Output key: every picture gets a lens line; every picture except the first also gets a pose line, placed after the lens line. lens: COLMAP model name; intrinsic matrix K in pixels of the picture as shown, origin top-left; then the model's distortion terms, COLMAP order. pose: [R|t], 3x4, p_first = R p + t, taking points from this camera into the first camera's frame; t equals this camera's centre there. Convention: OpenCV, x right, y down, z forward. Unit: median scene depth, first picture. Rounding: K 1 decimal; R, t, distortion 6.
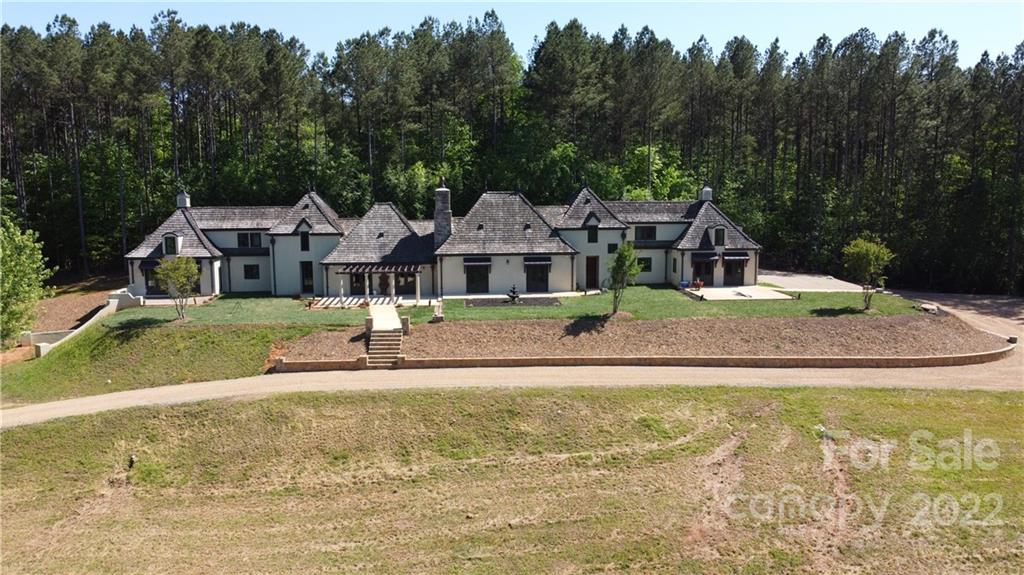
lens RADIAL K [[774.3, 0, 508.3], [0, 774.3, 288.5], [0, 0, 1]] dist [-0.001839, -0.003468]
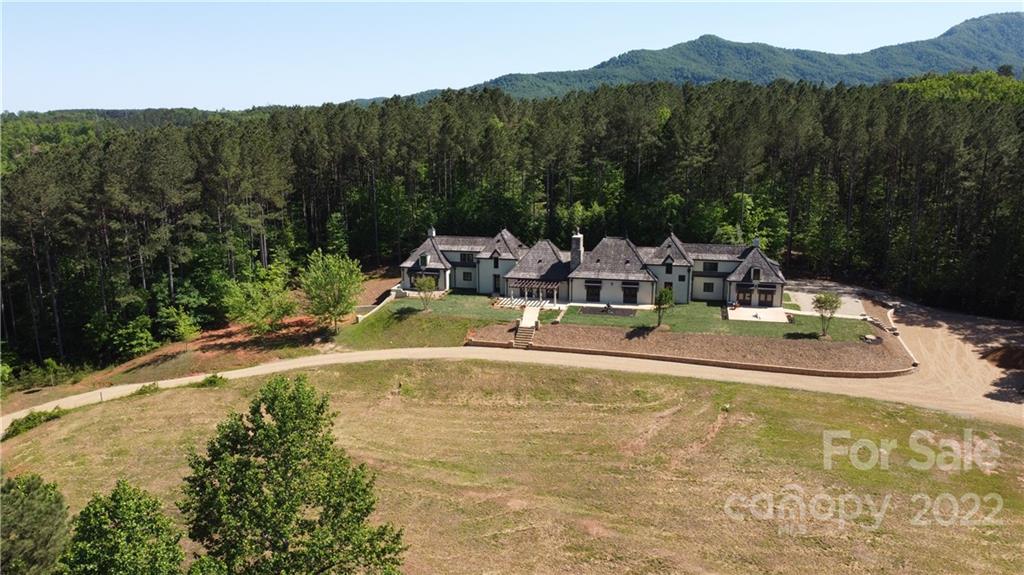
lens RADIAL K [[774.3, 0, 508.3], [0, 774.3, 288.5], [0, 0, 1]] dist [-0.001839, -0.003468]
pose [[0.949023, 0.068371, -0.307701, 0.294732], [-0.040424, 0.994530, 0.096307, -0.173584], [0.312603, -0.078959, 0.946597, -0.615331]]
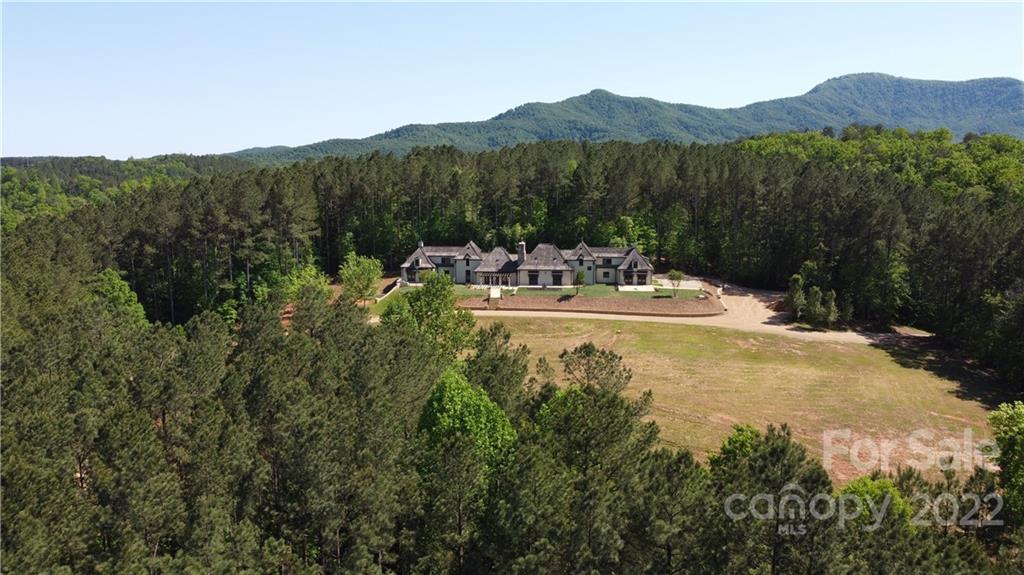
lens RADIAL K [[774.9, 0, 504.8], [0, 774.9, 286.6], [0, 0, 1]] dist [0.003934, -0.005794]
pose [[0.980911, 0.032345, -0.191746, 0.356428], [-0.027324, 0.999212, 0.028775, -0.059183], [0.192526, -0.022987, 0.981023, -1.513099]]
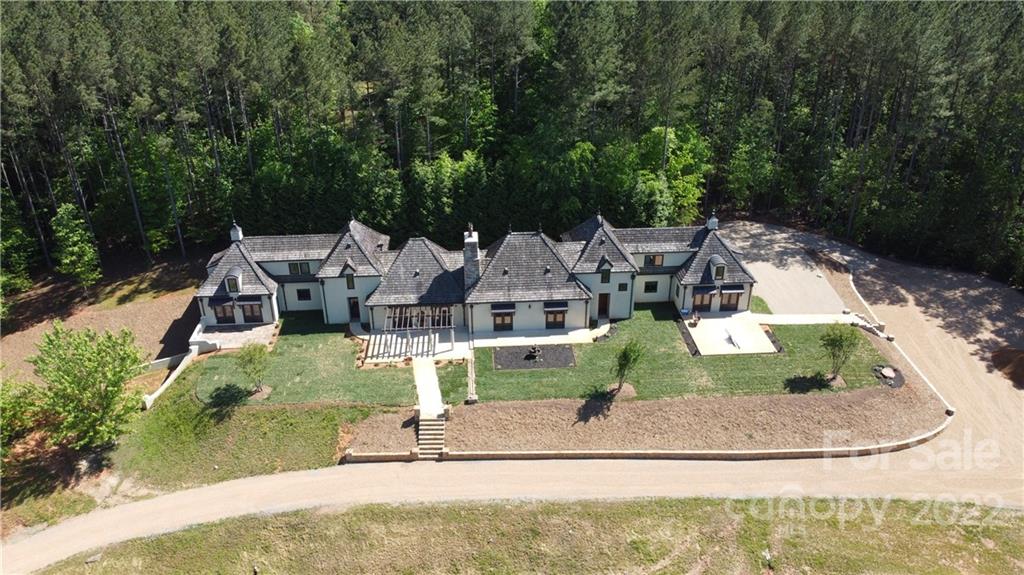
lens RADIAL K [[774.3, 0, 508.3], [0, 774.3, 288.5], [0, 0, 1]] dist [-0.001839, -0.003468]
pose [[0.999861, 0.006666, -0.015271, -0.015020], [-0.000917, 0.937119, 0.349008, -0.457890], [0.016637, -0.348946, 0.936995, -0.060700]]
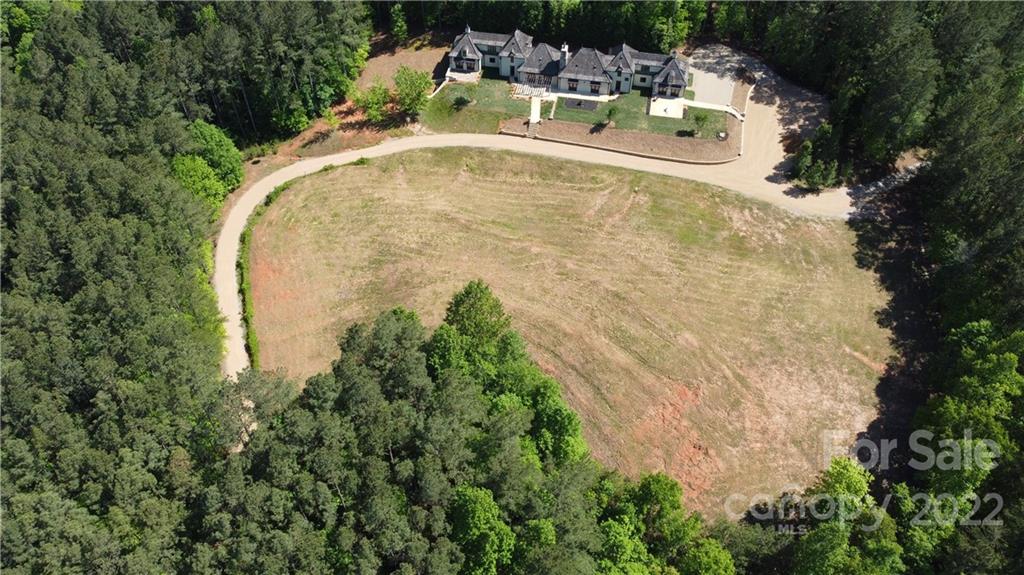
lens RADIAL K [[774.3, 0, 508.3], [0, 774.3, 288.5], [0, 0, 1]] dist [-0.001839, -0.003468]
pose [[0.961772, 0.209632, -0.176207, 0.368763], [-0.037209, 0.737508, 0.674313, -1.309412], [0.271312, -0.641979, 0.717114, -1.459484]]
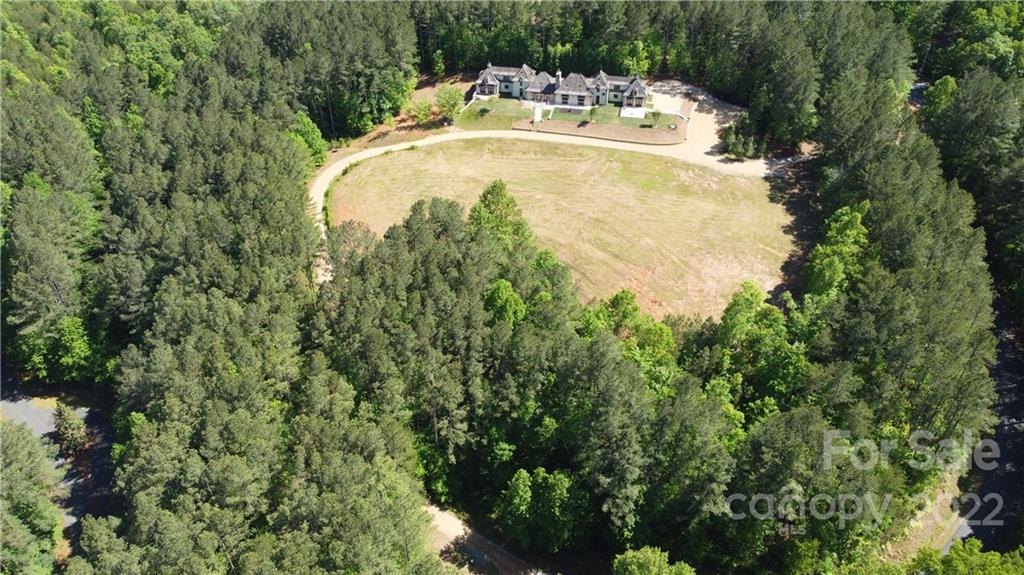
lens RADIAL K [[774.9, 0, 504.8], [0, 774.9, 286.6], [0, 0, 1]] dist [0.003934, -0.005794]
pose [[0.959442, 0.169654, -0.225140, 0.679496], [-0.031665, 0.858440, 0.511936, -1.151291], [0.280121, -0.484044, 0.828996, -2.633208]]
